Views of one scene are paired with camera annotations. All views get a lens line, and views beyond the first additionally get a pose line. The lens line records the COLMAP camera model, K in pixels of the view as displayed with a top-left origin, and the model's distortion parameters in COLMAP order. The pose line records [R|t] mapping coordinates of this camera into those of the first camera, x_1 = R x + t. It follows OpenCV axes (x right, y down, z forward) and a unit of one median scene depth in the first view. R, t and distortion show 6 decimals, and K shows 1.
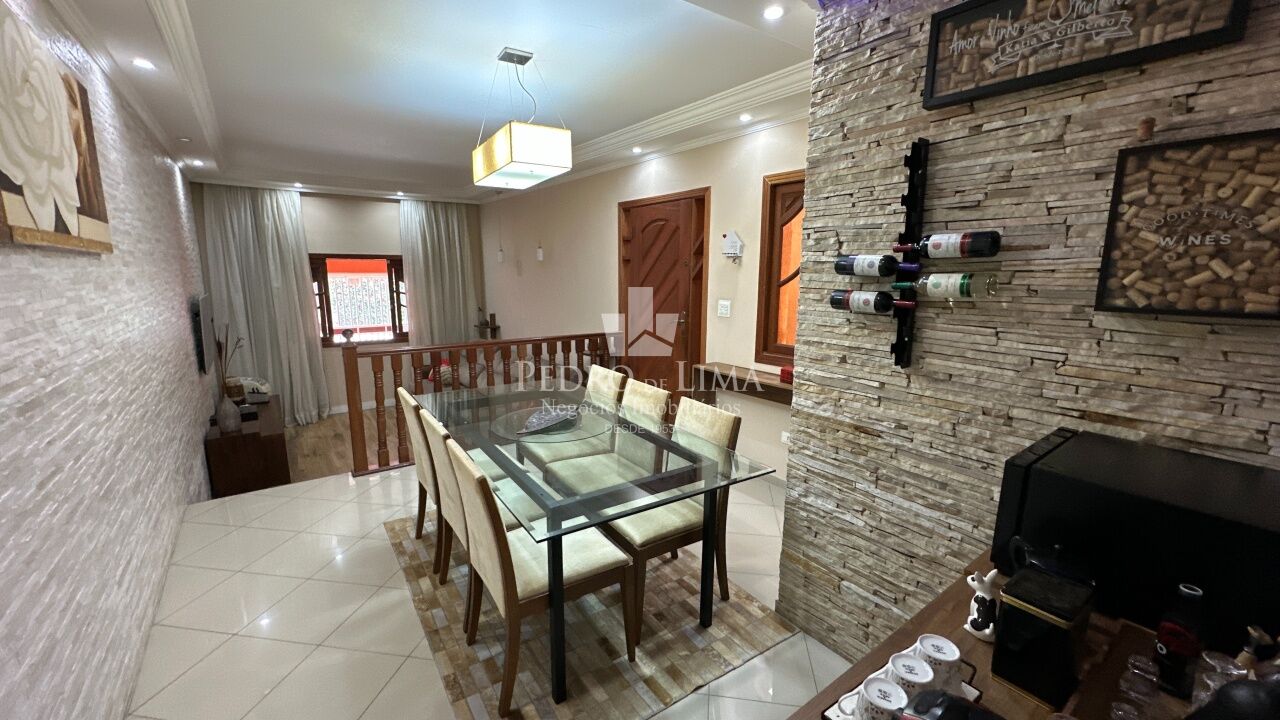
lens RADIAL K [[509.0, 0, 641.2], [0, 509.0, 359.1], [0, 0, 1]] dist [-0.007983, -0.000056]
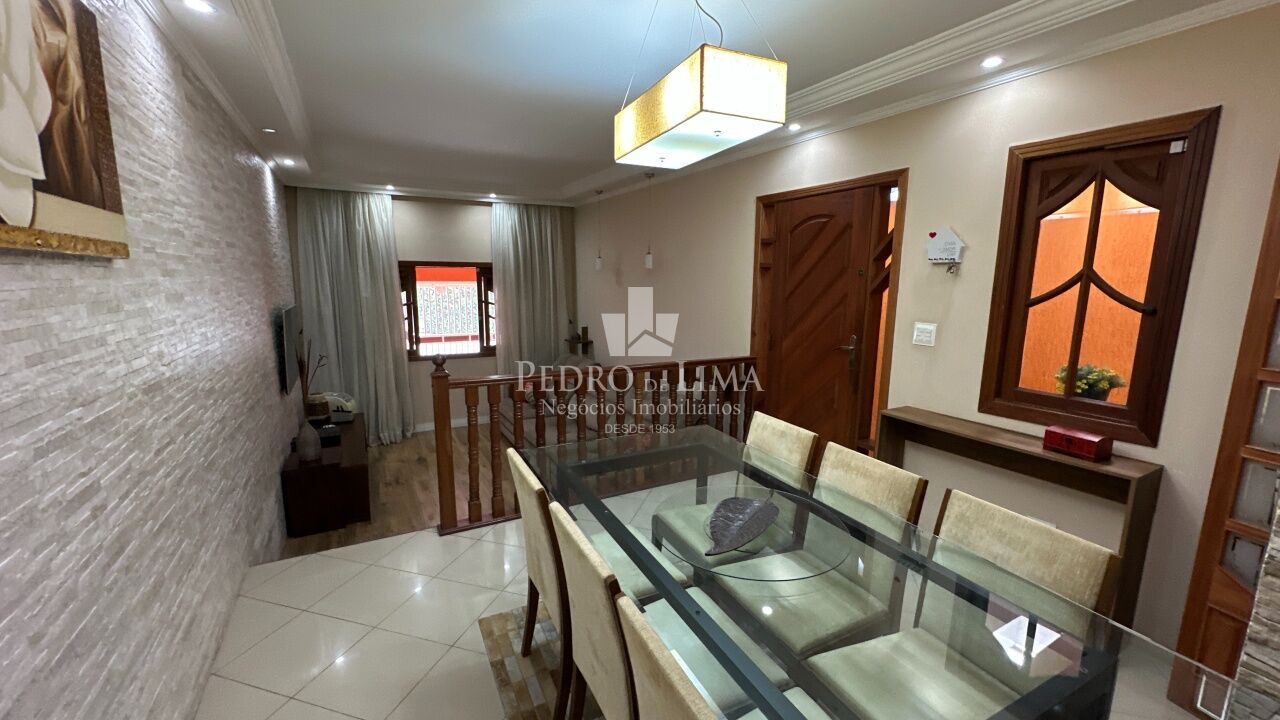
lens RADIAL K [[509.0, 0, 636.8], [0, 509.0, 359.3], [0, 0, 1]] dist [-0.007983, -0.000056]
pose [[0.990105, 0.024137, -0.138235, -0.149615], [-0.026159, 0.999575, -0.012831, -0.045839], [0.137866, 0.016321, 0.990316, 0.234862]]
